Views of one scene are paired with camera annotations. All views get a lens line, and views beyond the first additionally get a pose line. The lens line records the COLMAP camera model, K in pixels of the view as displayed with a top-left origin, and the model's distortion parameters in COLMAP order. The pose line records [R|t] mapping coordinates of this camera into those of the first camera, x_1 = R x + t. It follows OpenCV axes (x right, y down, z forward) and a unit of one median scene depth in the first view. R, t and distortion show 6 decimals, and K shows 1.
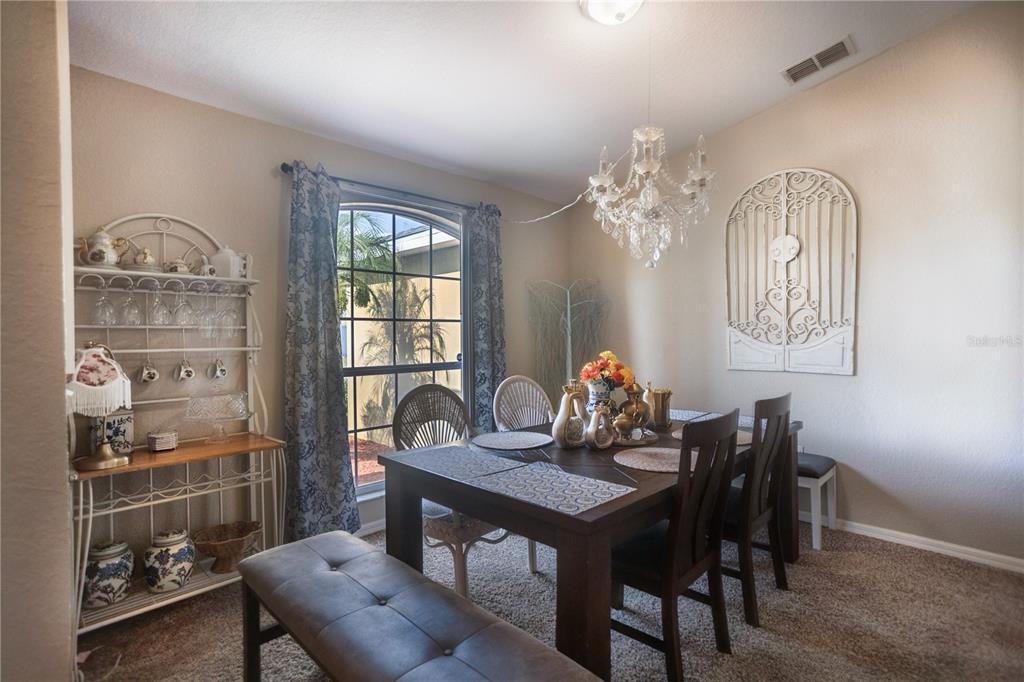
lens RADIAL K [[489.3, 0, 509.0], [0, 489.3, 333.9], [0, 0, 1]] dist [-0.005783, -0.000076]
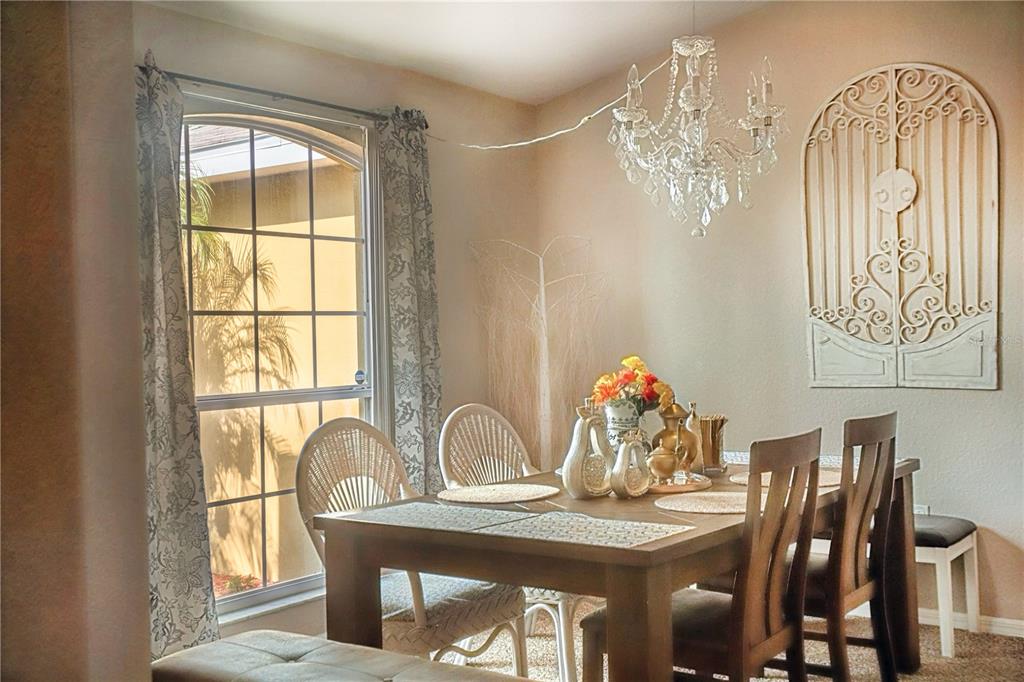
lens RADIAL K [[1077.9, 0, 507.1], [0, 1077.9, 328.6], [0, 0, 1]] dist [0.118927, -0.202512]
pose [[0.989671, -0.015858, 0.142480, -0.142093], [0.016939, 0.999836, -0.006375, 0.002609], [-0.142355, 0.008723, 0.989777, -0.345442]]
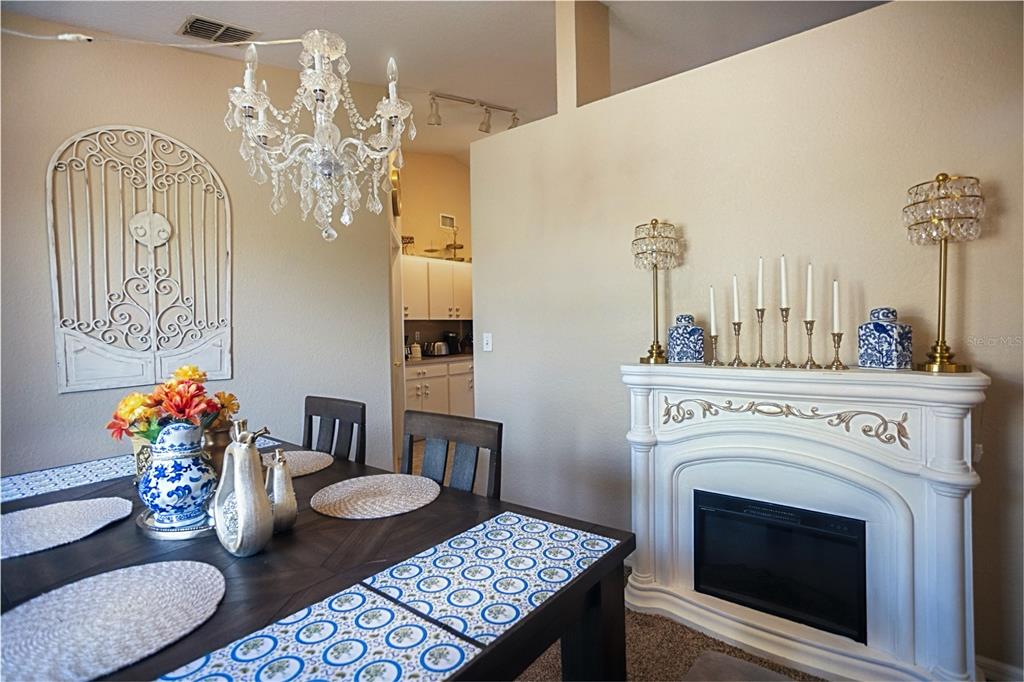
lens RADIAL K [[489.3, 0, 509.0], [0, 489.3, 333.9], [0, 0, 1]] dist [-0.005783, -0.000076]
pose [[-0.088204, -0.004348, 0.996093, -0.303768], [0.019792, 0.999785, 0.006117, 0.002024], [-0.995906, 0.020255, -0.088099, 0.552768]]
